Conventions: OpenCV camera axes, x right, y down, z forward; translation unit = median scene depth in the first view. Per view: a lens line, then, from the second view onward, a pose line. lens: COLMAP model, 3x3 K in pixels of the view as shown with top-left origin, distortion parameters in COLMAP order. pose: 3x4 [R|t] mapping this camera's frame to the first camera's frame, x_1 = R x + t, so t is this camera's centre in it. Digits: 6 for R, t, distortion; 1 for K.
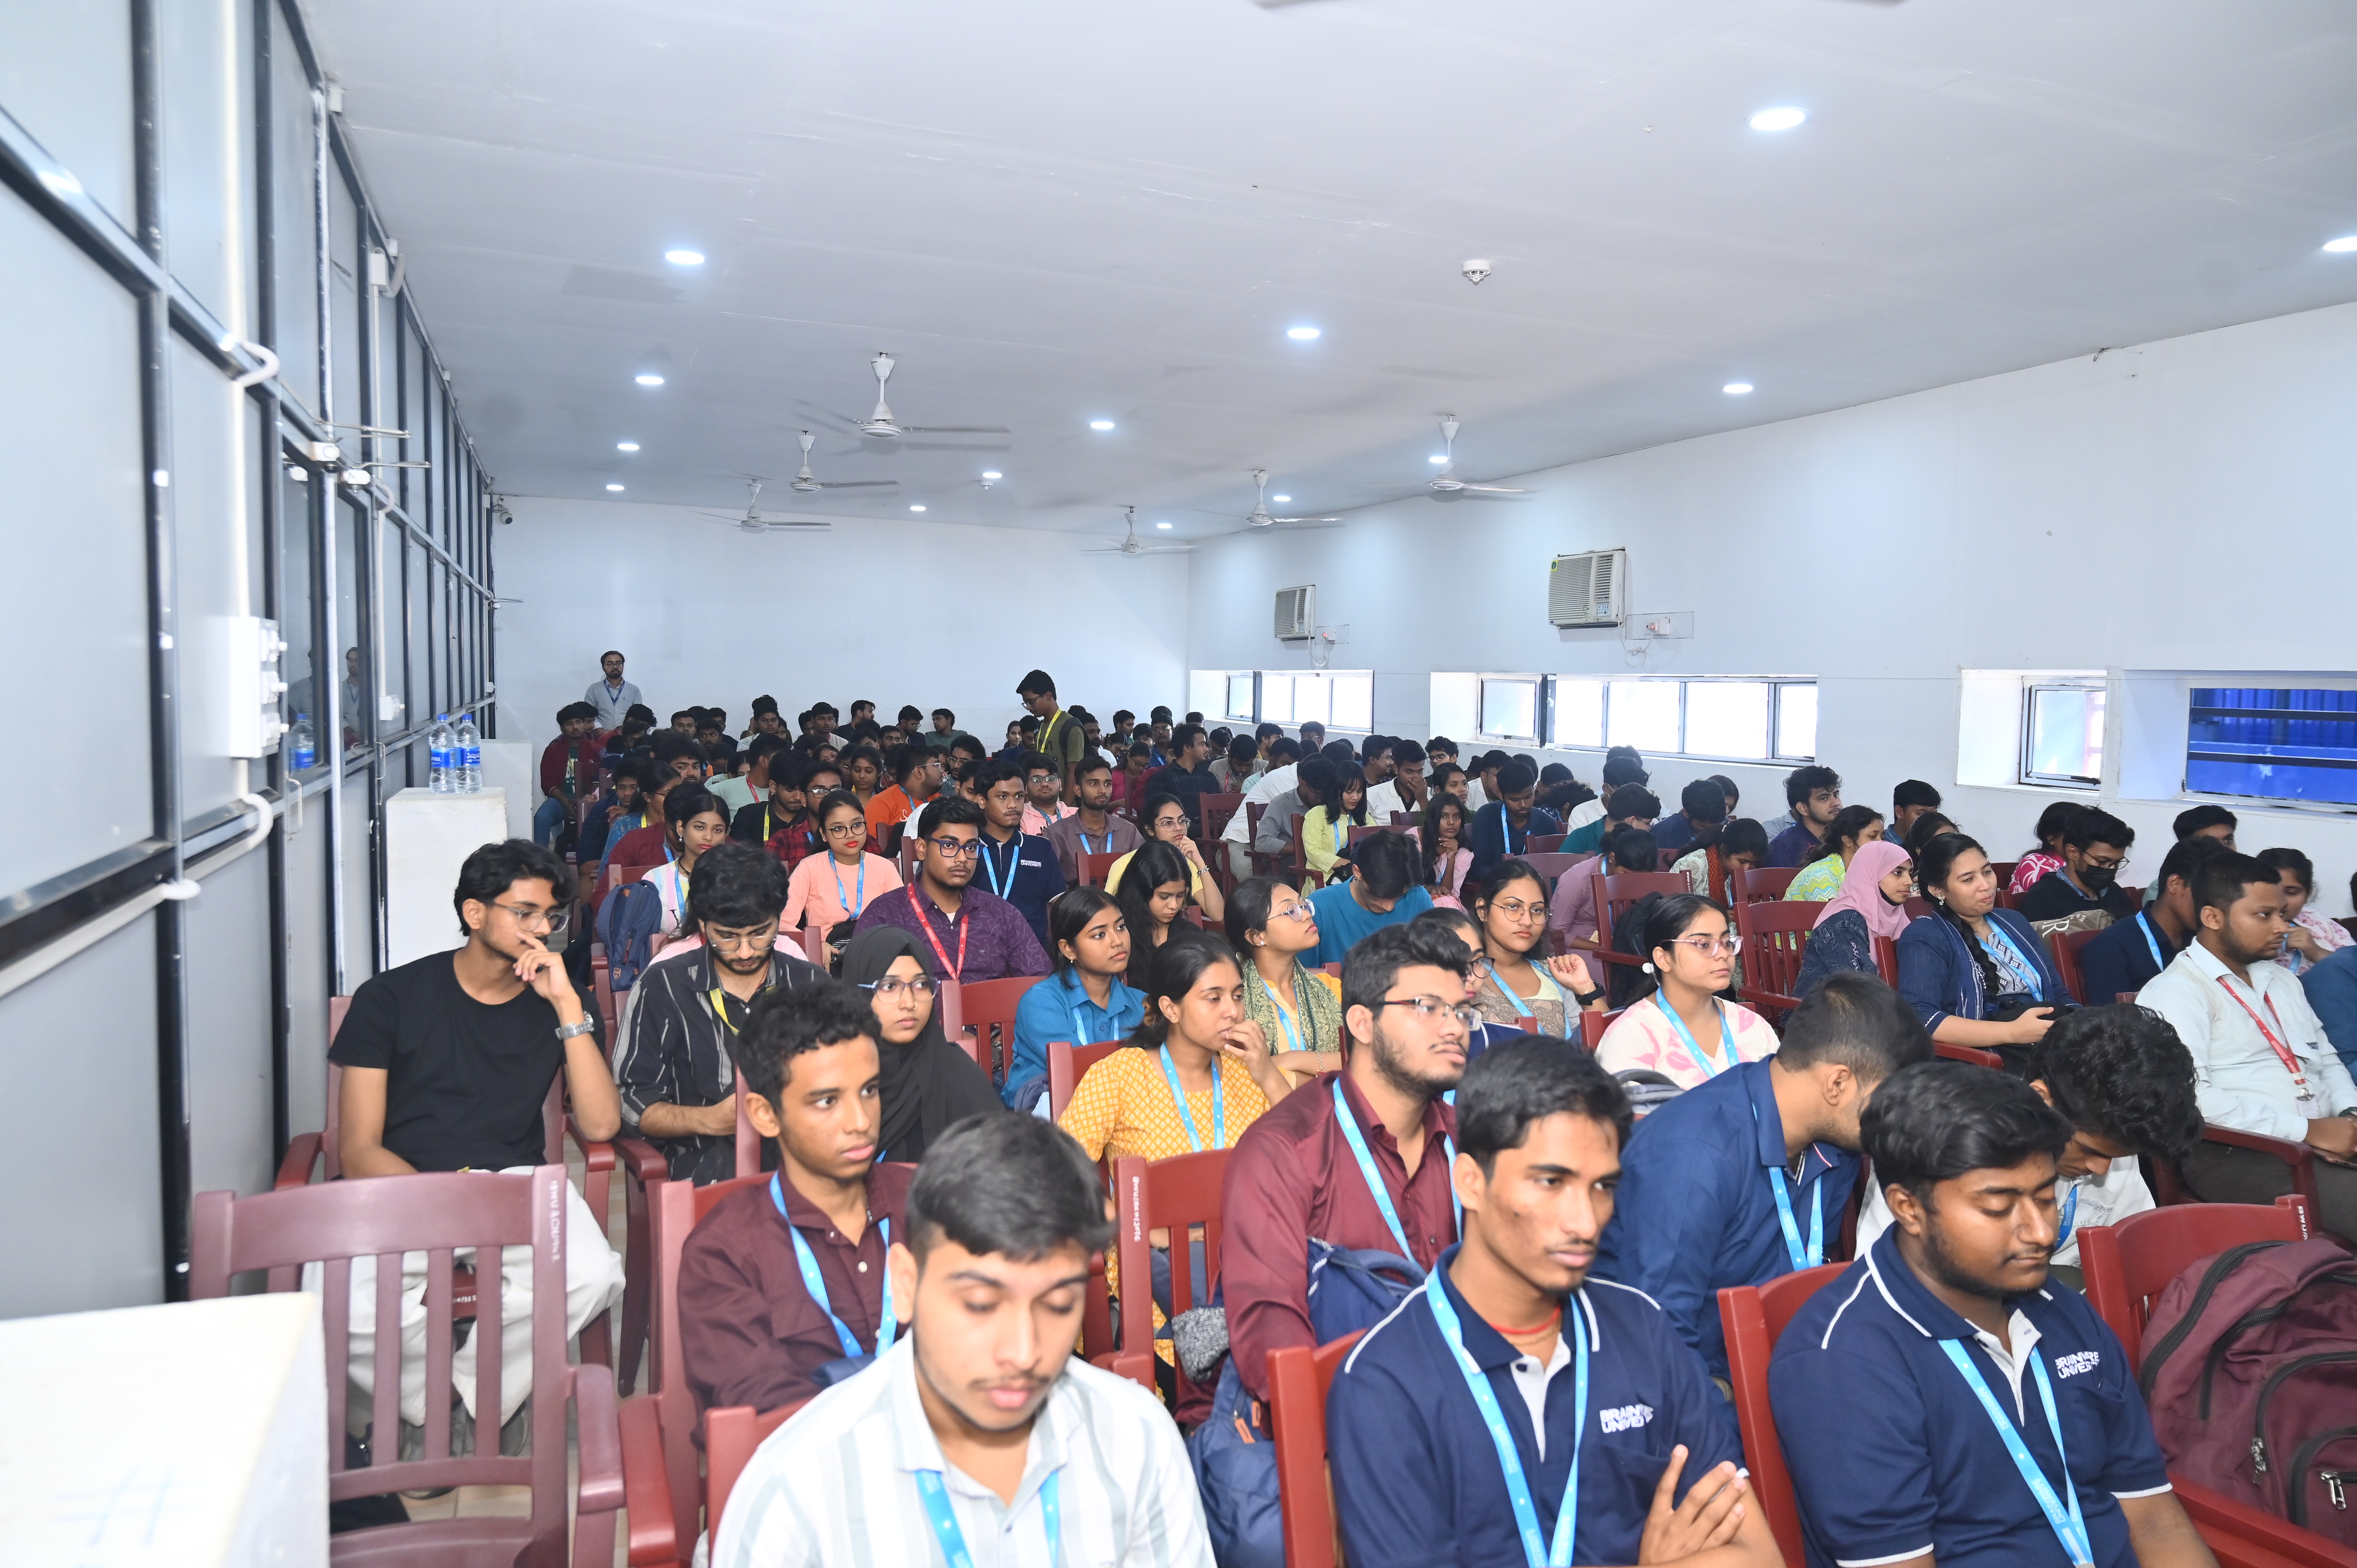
lens RADIAL K [[1584.9, 0, 1178.5], [0, 1584.9, 784.0], [0, 0, 1]] dist [-0.002590, -0.000027]
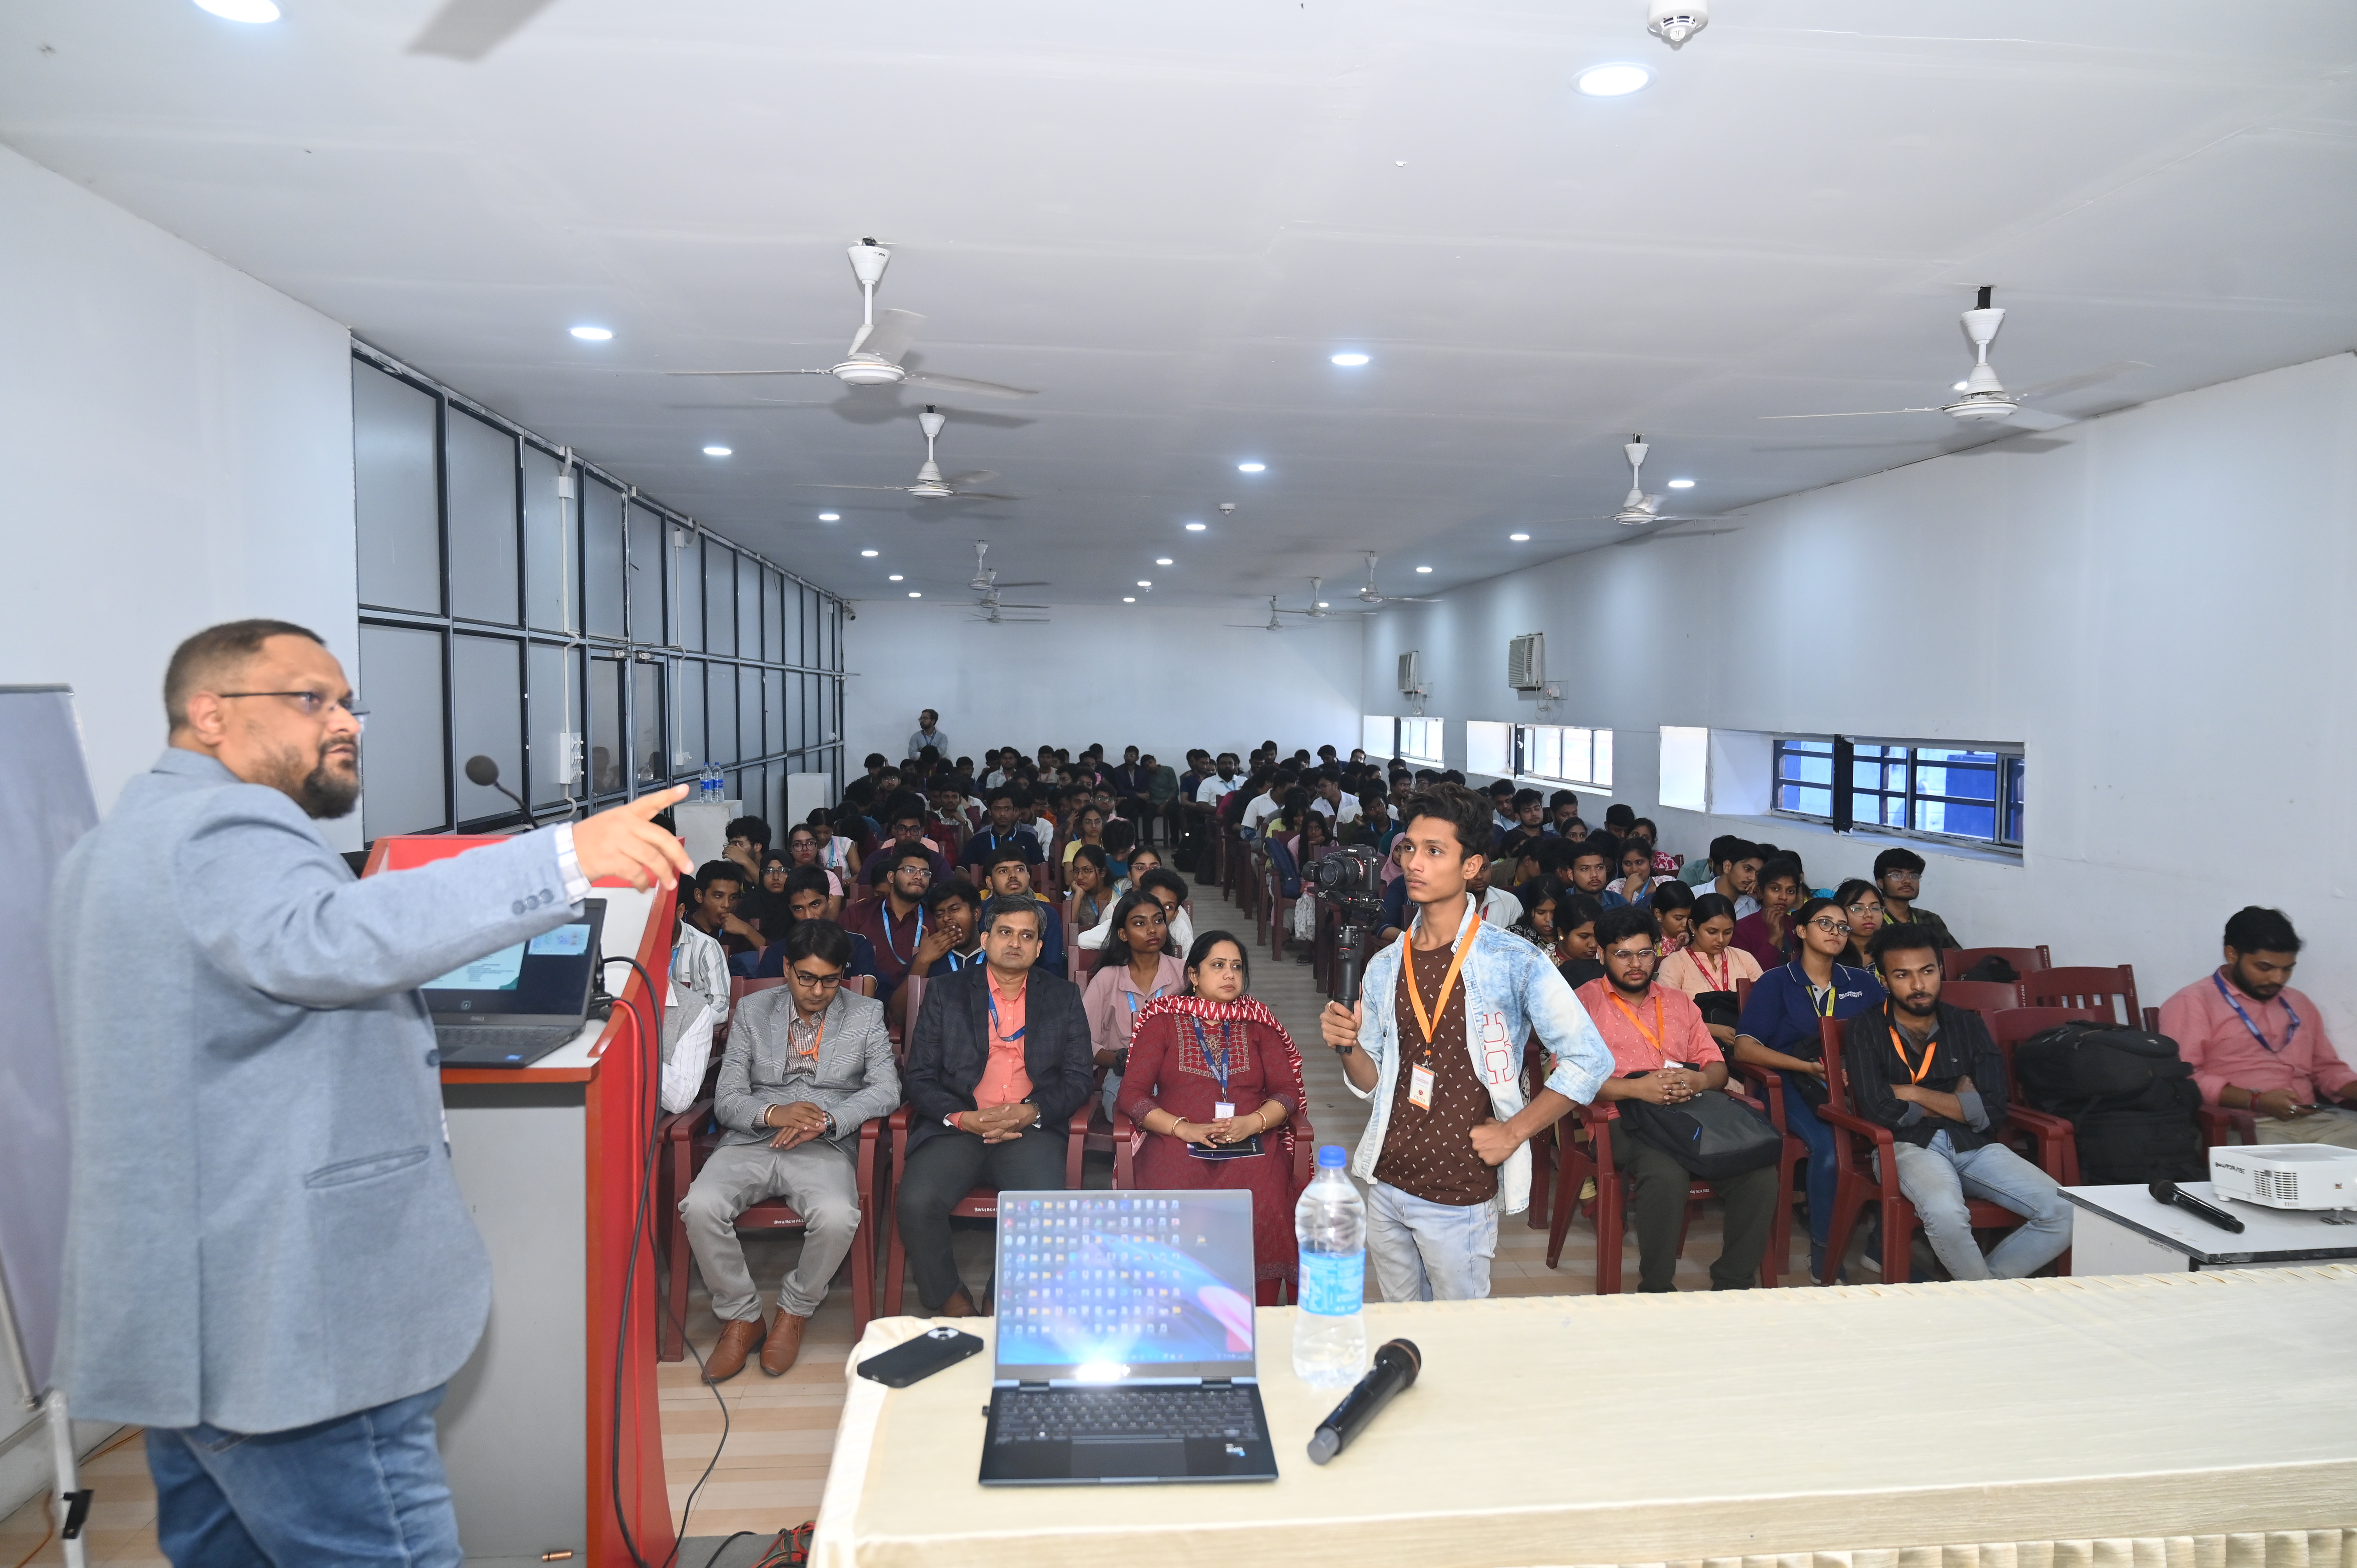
lens RADIAL K [[1584.9, 0, 1178.5], [0, 1584.9, 784.0], [0, 0, 1]] dist [-0.002590, -0.000027]
pose [[0.964131, -0.001491, -0.265421, 0.240348], [-0.004284, 0.999767, -0.021176, 0.008392], [0.265391, 0.021553, 0.963900, -0.284431]]
